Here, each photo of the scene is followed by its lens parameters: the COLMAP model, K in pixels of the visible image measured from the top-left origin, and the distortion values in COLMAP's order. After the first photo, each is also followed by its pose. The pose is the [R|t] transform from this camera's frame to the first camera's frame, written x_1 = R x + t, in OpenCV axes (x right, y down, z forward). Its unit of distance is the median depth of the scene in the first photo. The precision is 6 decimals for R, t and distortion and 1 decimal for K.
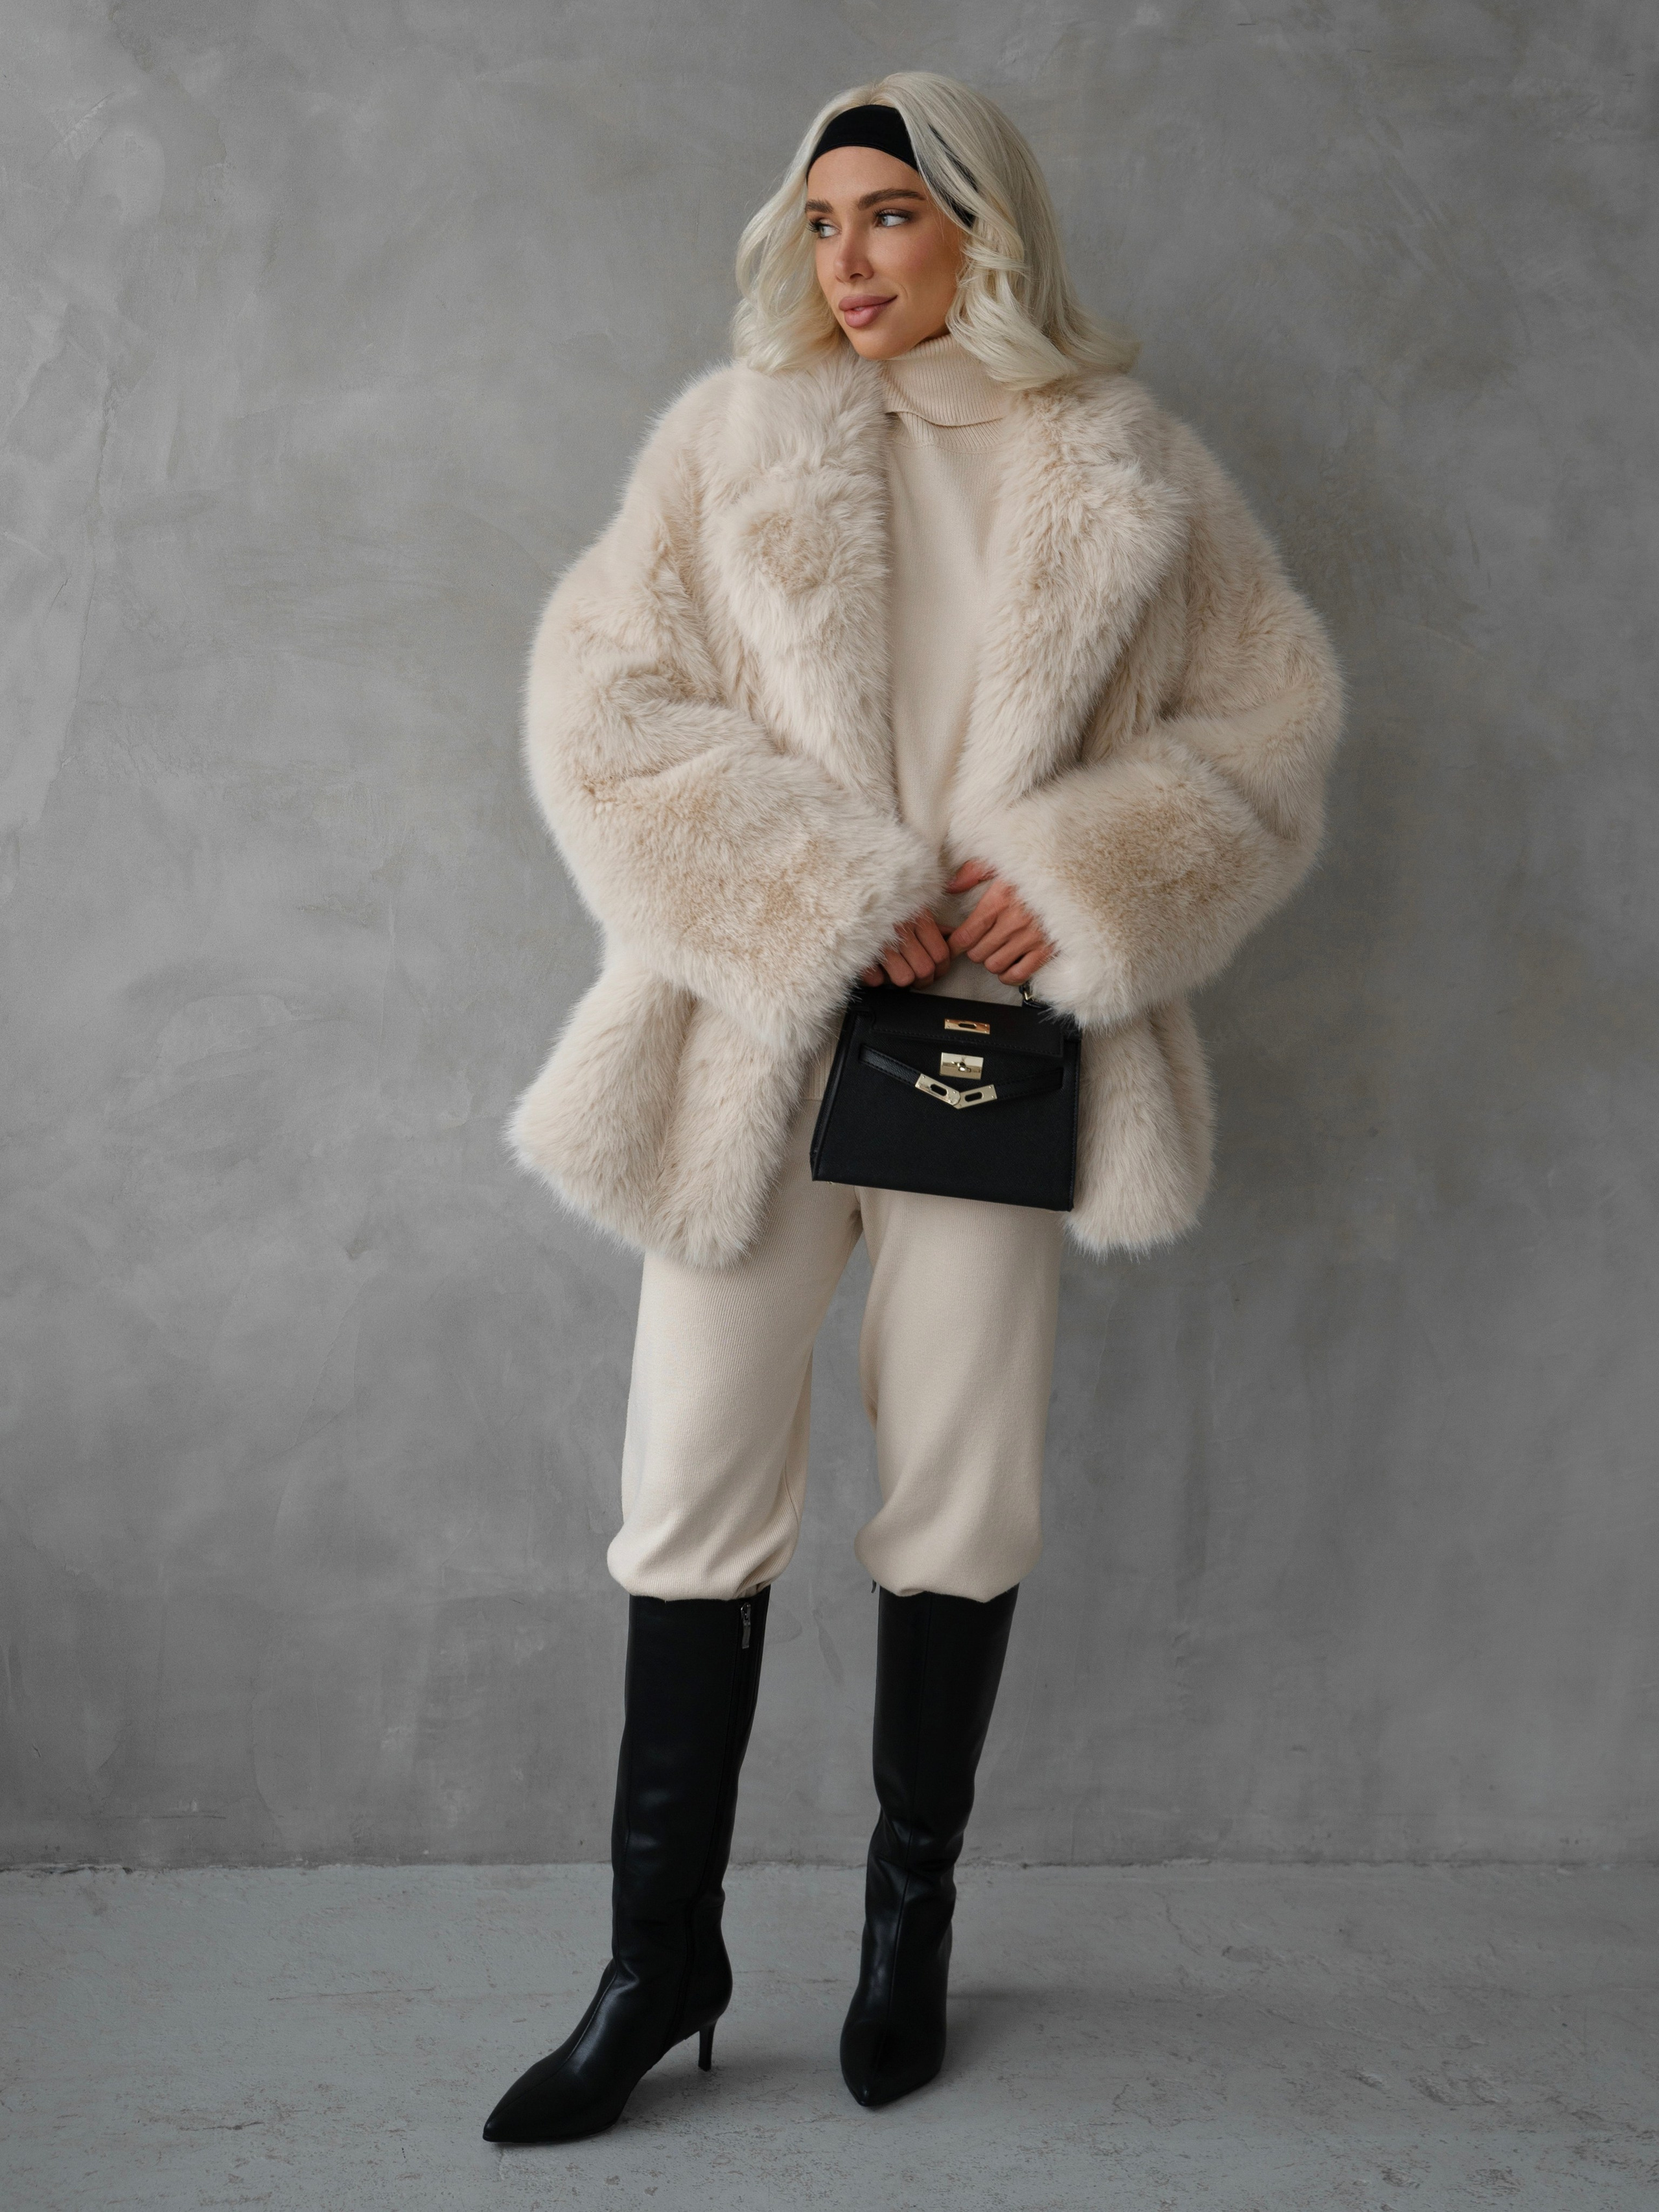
lens RADIAL K [[2766.5, 0, 843.6], [0, 2766.5, 968.0], [0, 0, 1]] dist [0.036492, 0.000000]
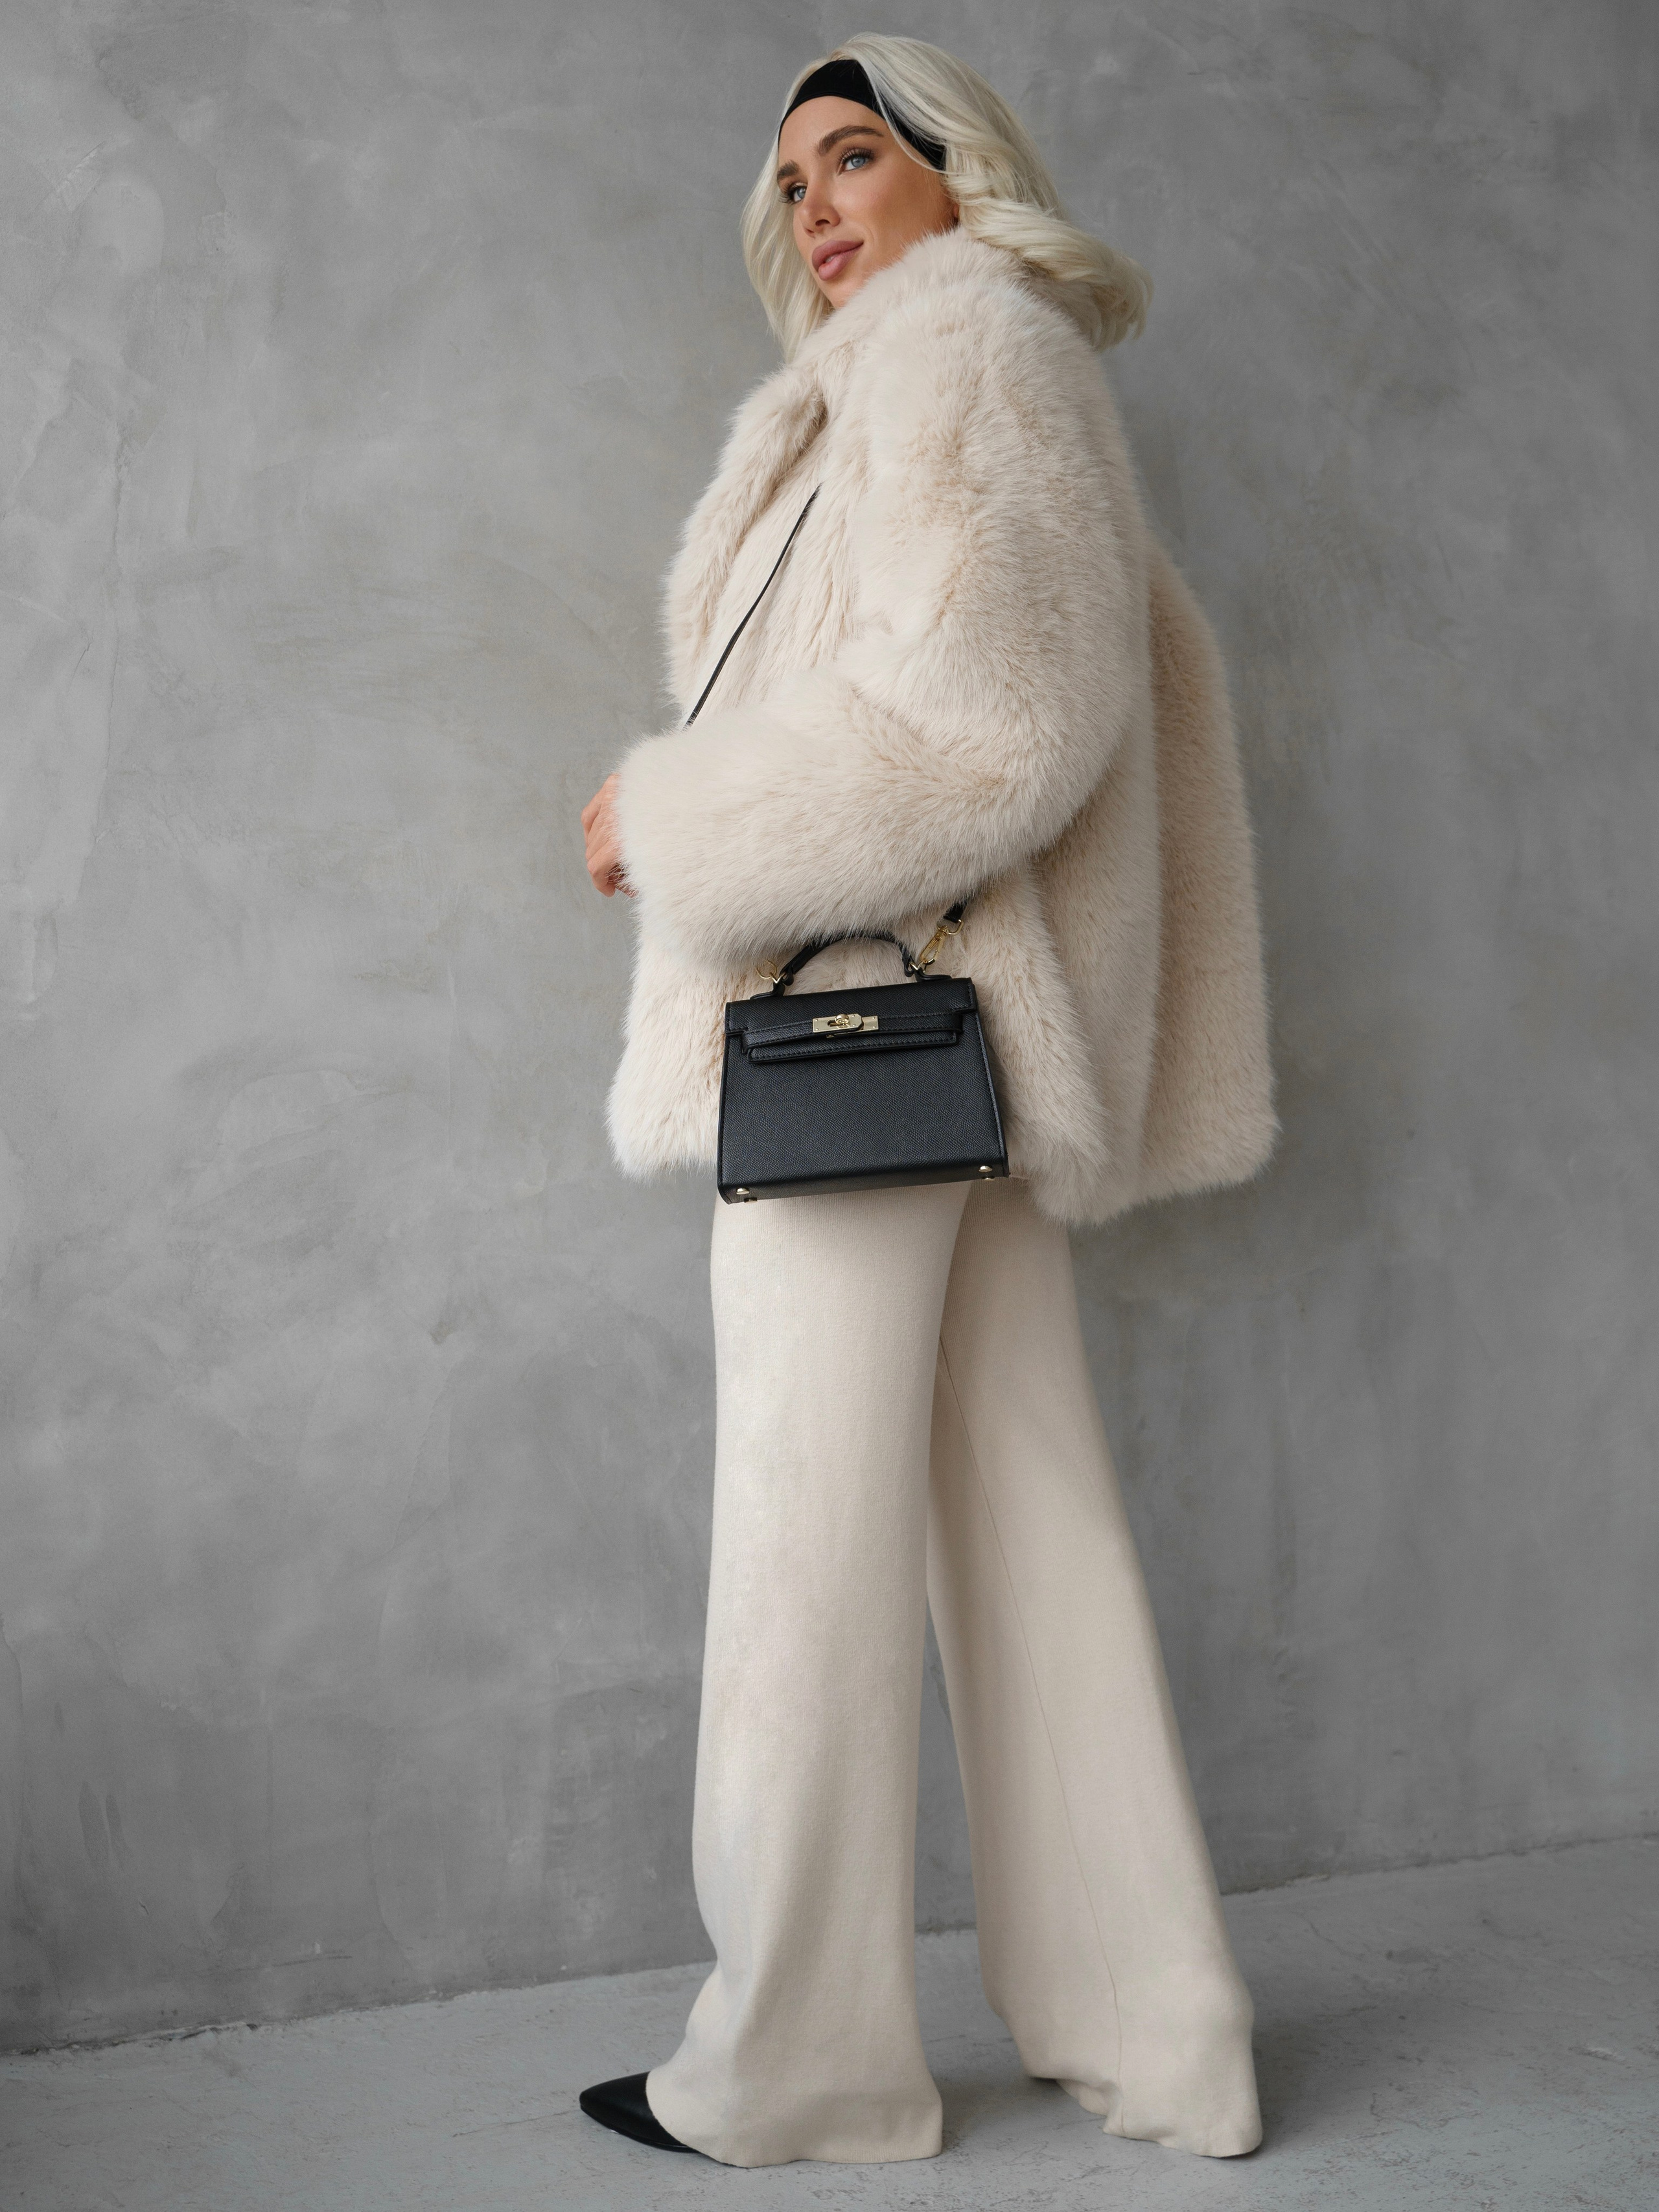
lens RADIAL K [[2276.1, 0, 799.2], [0, 2276.1, 1116.2], [0, 0, 1]] dist [-0.005238, 0.000000]
pose [[0.987987, -0.090118, 0.125539, -0.145427], [0.098866, 0.992957, -0.065276, 0.090567], [-0.118773, 0.076903, 0.989939, 0.205333]]
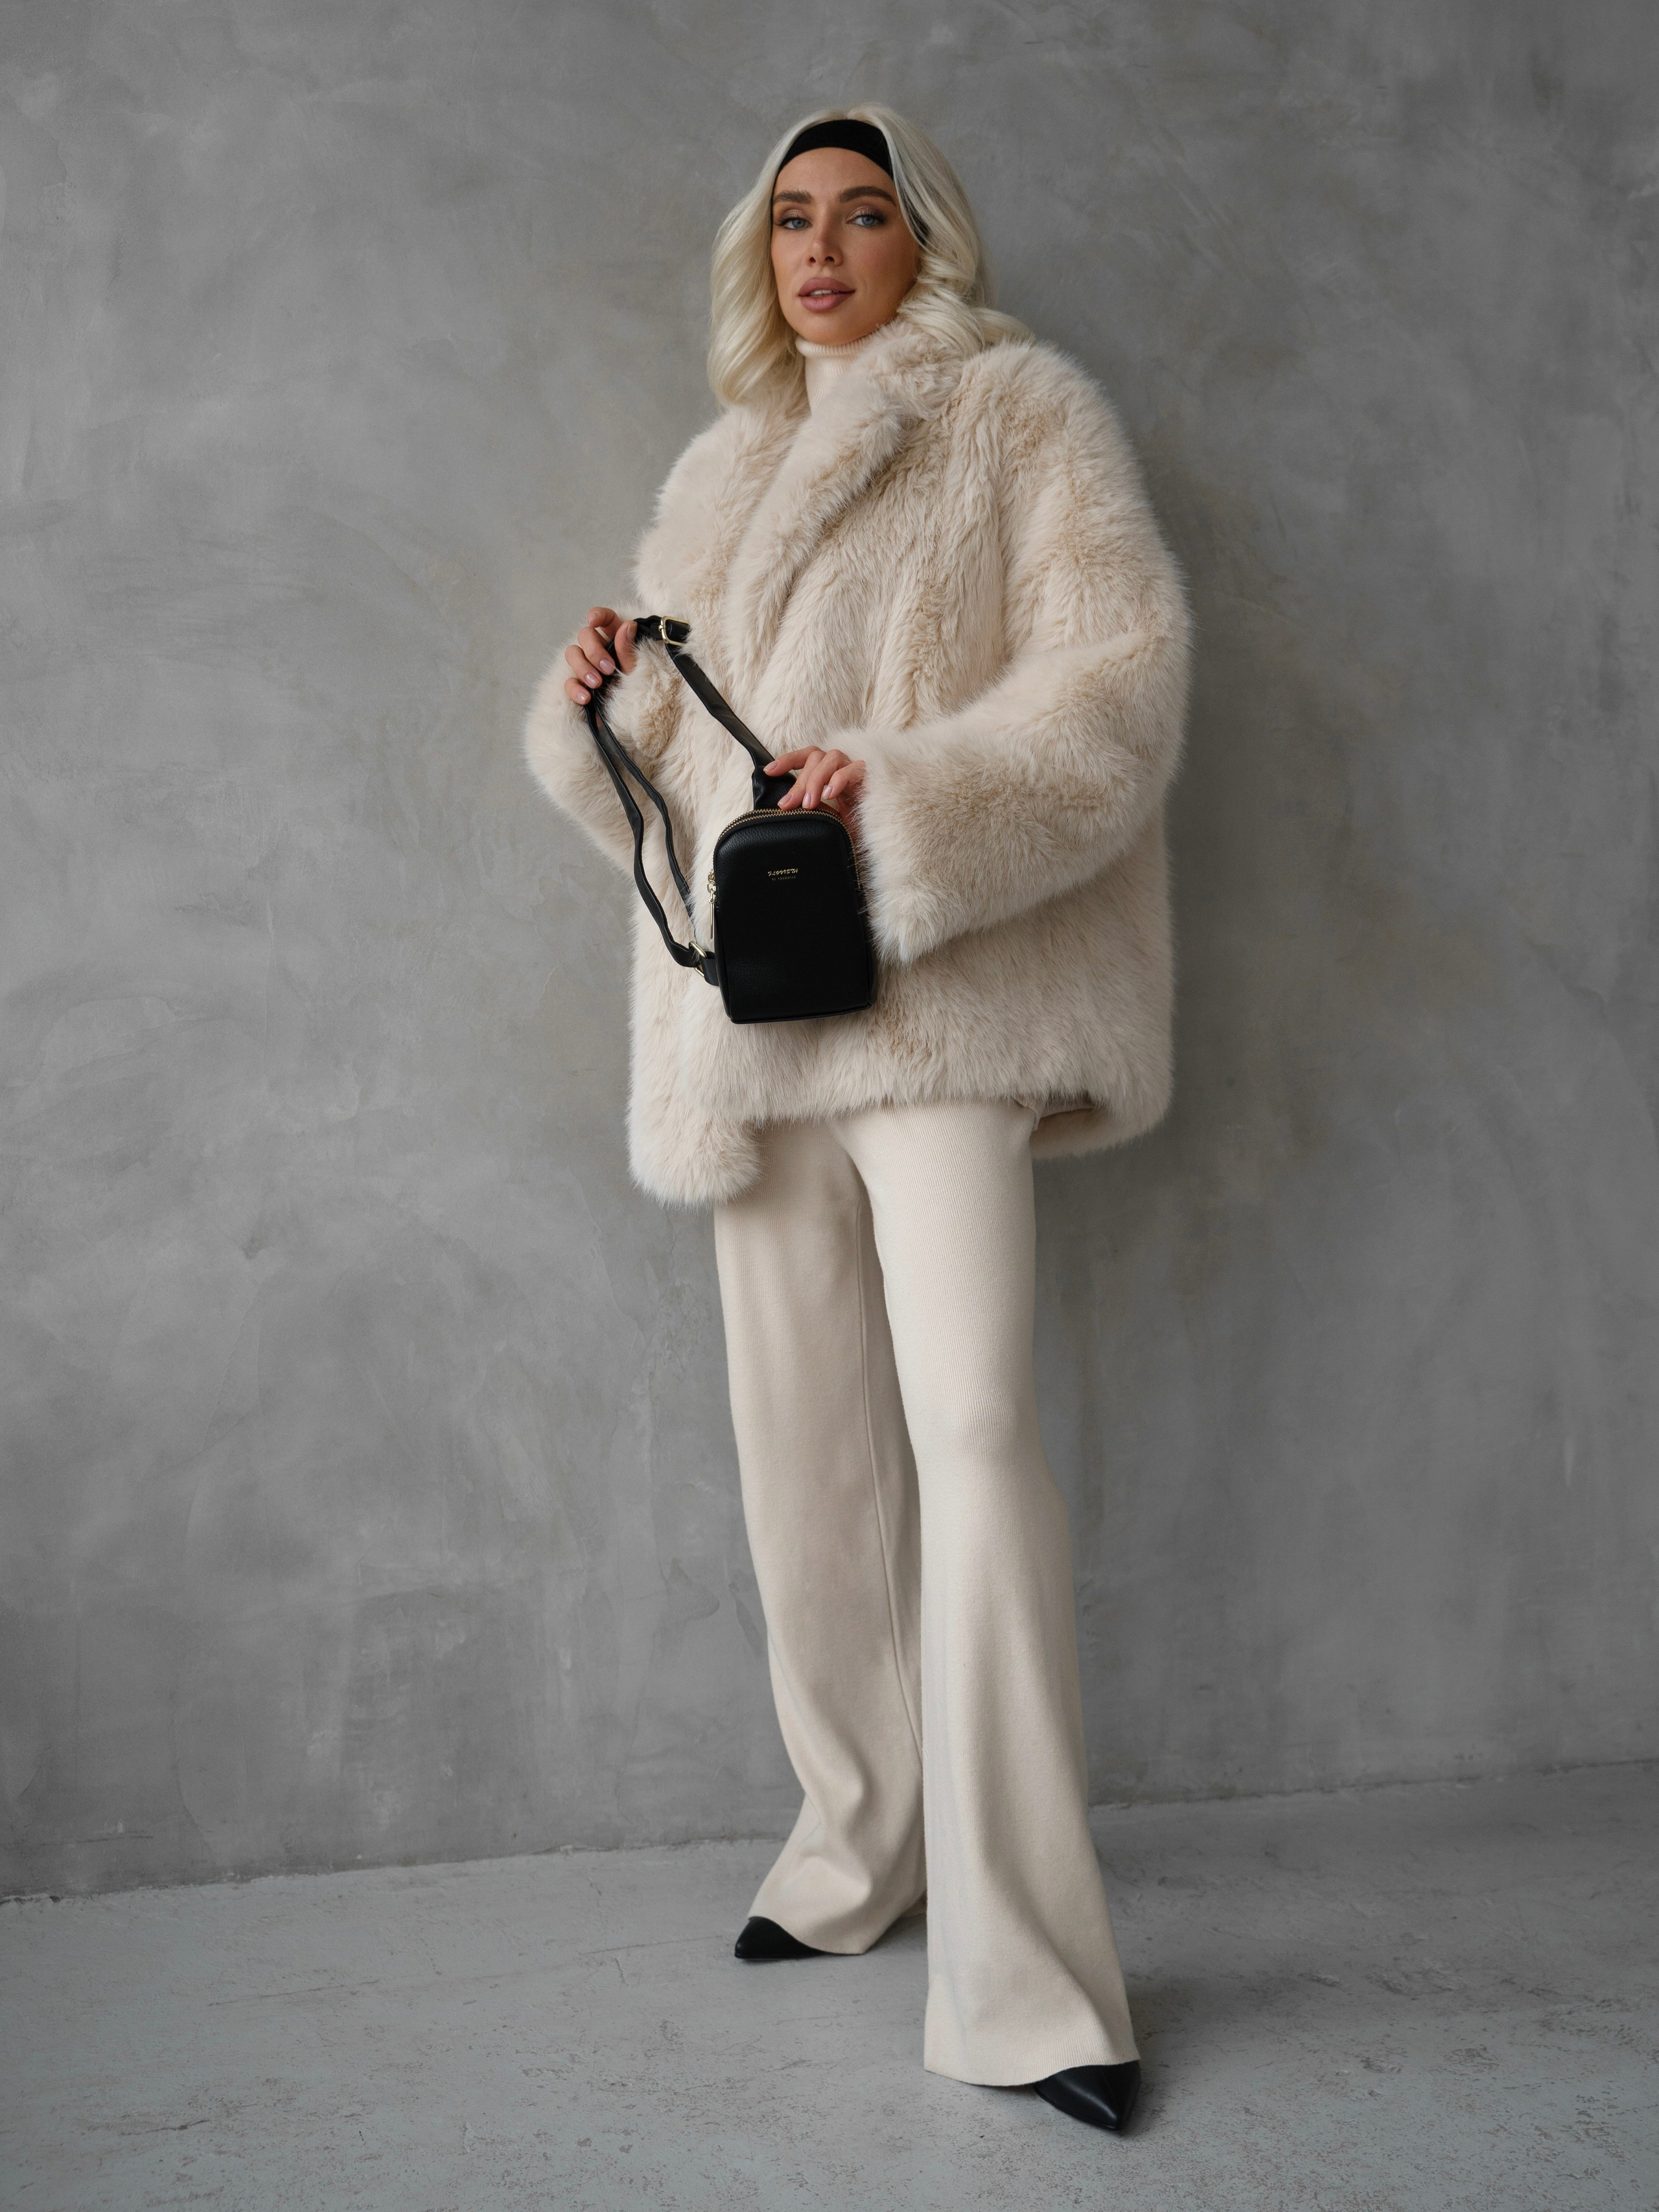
lens RADIAL K [[2323.7, 0, 801.3], [0, 2323.7, 1049.9], [0, 0, 1]] dist [0.001953, 0.000000]
pose [[0.995257, -0.066872, 0.070658, -0.033060], [0.071613, 0.995191, -0.066837, 0.100195], [-0.065849, 0.071580, 0.995259, 0.145107]]
